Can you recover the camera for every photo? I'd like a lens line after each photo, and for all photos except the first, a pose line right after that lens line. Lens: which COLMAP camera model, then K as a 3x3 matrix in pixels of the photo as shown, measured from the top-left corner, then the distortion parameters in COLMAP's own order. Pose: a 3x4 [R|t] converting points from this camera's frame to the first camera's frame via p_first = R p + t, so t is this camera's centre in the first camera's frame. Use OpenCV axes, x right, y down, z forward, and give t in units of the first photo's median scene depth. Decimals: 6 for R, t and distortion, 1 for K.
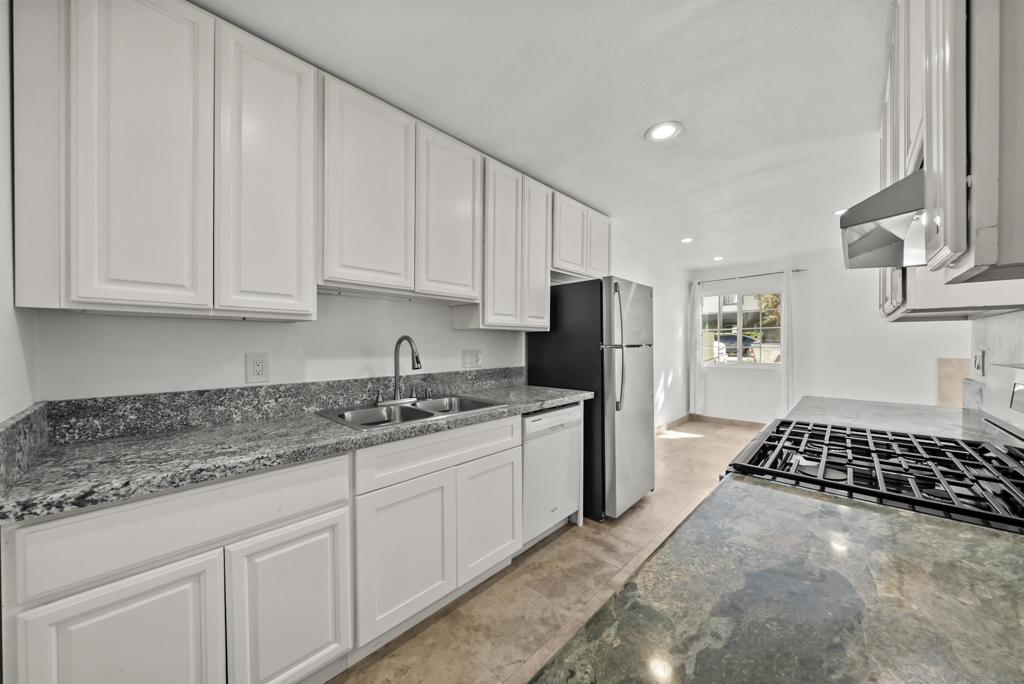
lens RADIAL K [[353.3, 0, 514.8], [0, 353.3, 345.9], [0, 0, 1]] dist [-0.003394, 0.000120]
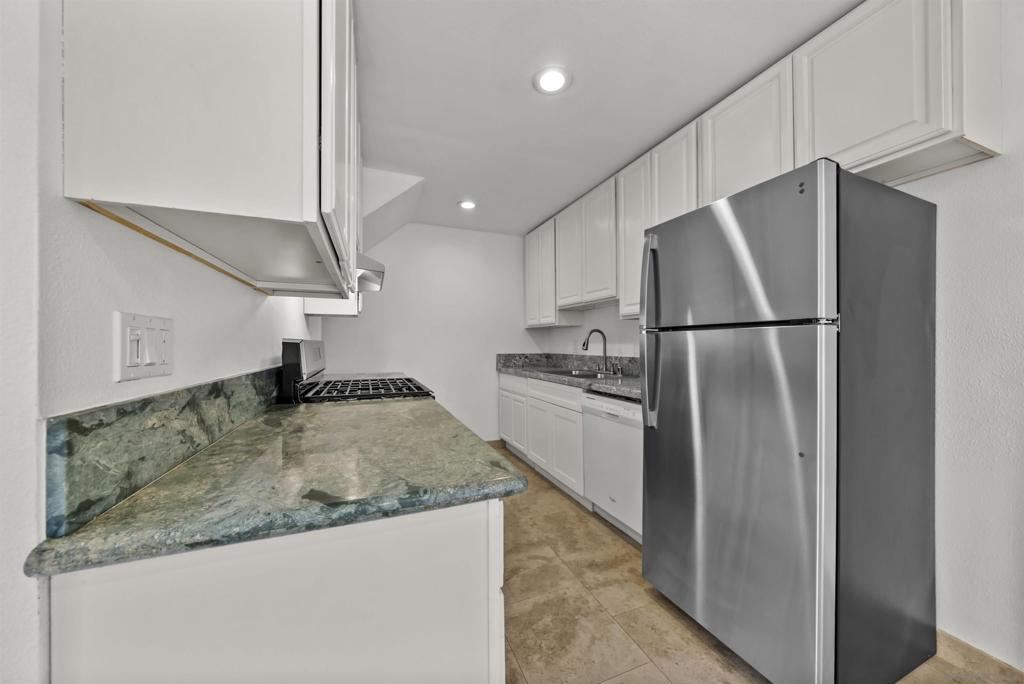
lens RADIAL K [[353.3, 0, 508.6], [0, 353.3, 343.4], [0, 0, 1]] dist [-0.003394, 0.000120]
pose [[-0.419499, -0.003845, -0.907747, 1.247813], [-0.006202, 0.999980, -0.001369, 0.036998], [0.907734, 0.005056, -0.419515, 1.272510]]
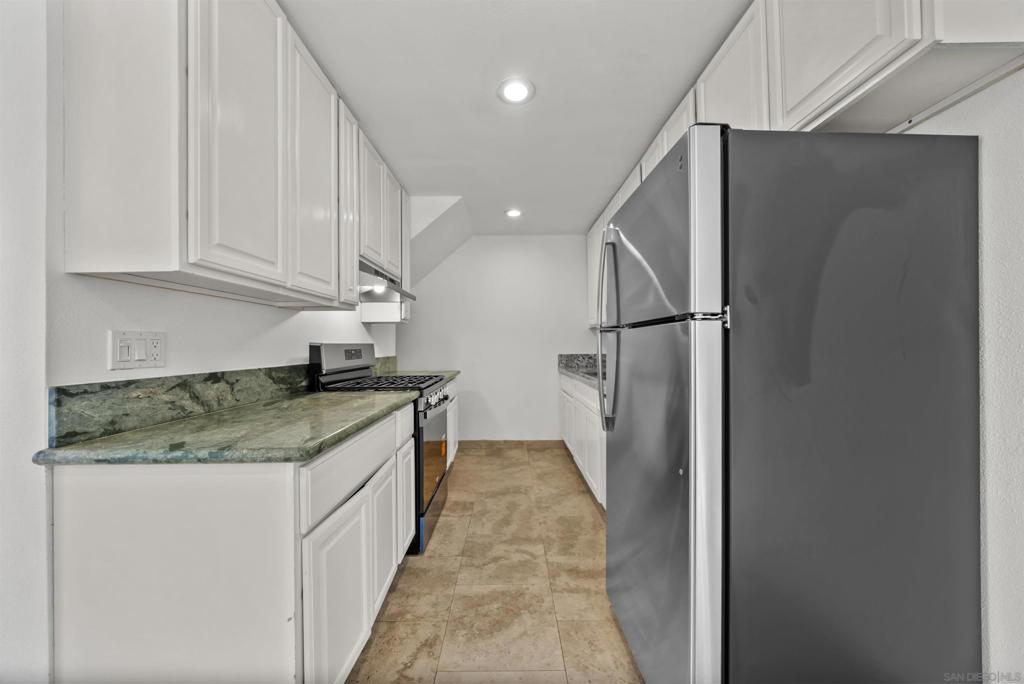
lens RADIAL K [[353.3, 0, 509.8], [0, 353.3, 342.3], [0, 0, 1]] dist [-0.003394, 0.000120]
pose [[-0.722131, -0.000730, -0.691756, 1.052589], [0.003453, 0.999983, -0.004660, 0.034381], [0.691748, -0.005754, -0.722116, 1.637633]]
